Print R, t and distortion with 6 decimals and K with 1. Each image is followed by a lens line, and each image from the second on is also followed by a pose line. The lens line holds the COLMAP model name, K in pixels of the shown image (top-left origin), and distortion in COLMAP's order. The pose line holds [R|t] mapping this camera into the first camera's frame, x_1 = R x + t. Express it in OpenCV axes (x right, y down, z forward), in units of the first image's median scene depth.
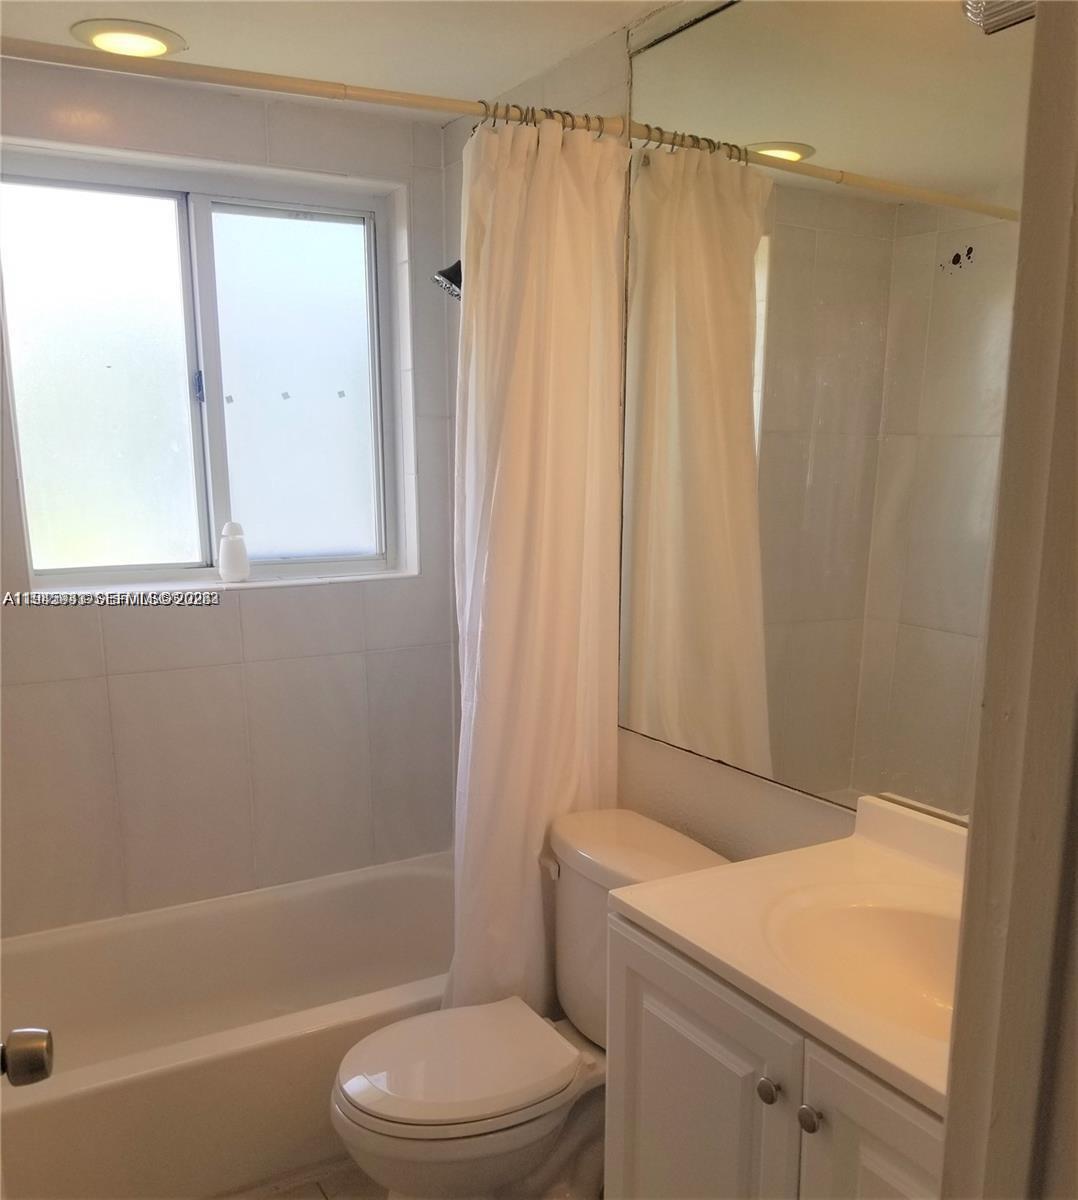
lens RADIAL K [[1171.8, 0, 539.0], [0, 1171.8, 600.0], [0, 0, 1]] dist [0.055248, -0.007119]
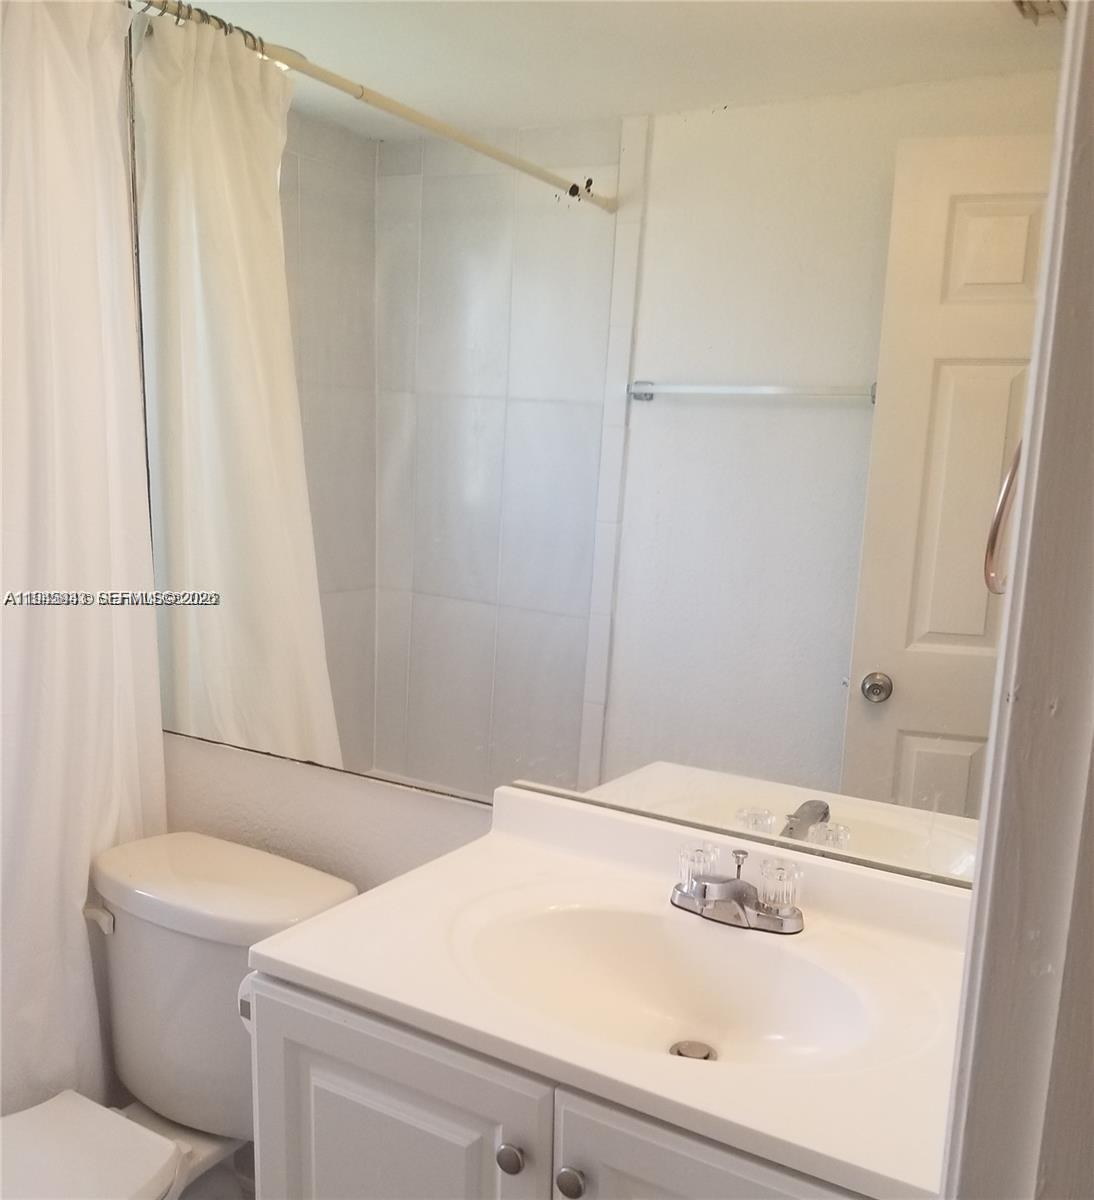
lens RADIAL K [[1207.5, 0, 547.1], [0, 1207.5, 634.0], [0, 0, 1]] dist [0.081583, -0.152217]
pose [[0.877725, -0.050480, 0.476499, -0.105689], [0.024051, 0.997823, 0.061407, -0.005363], [-0.478561, -0.042438, 0.877028, 0.147265]]
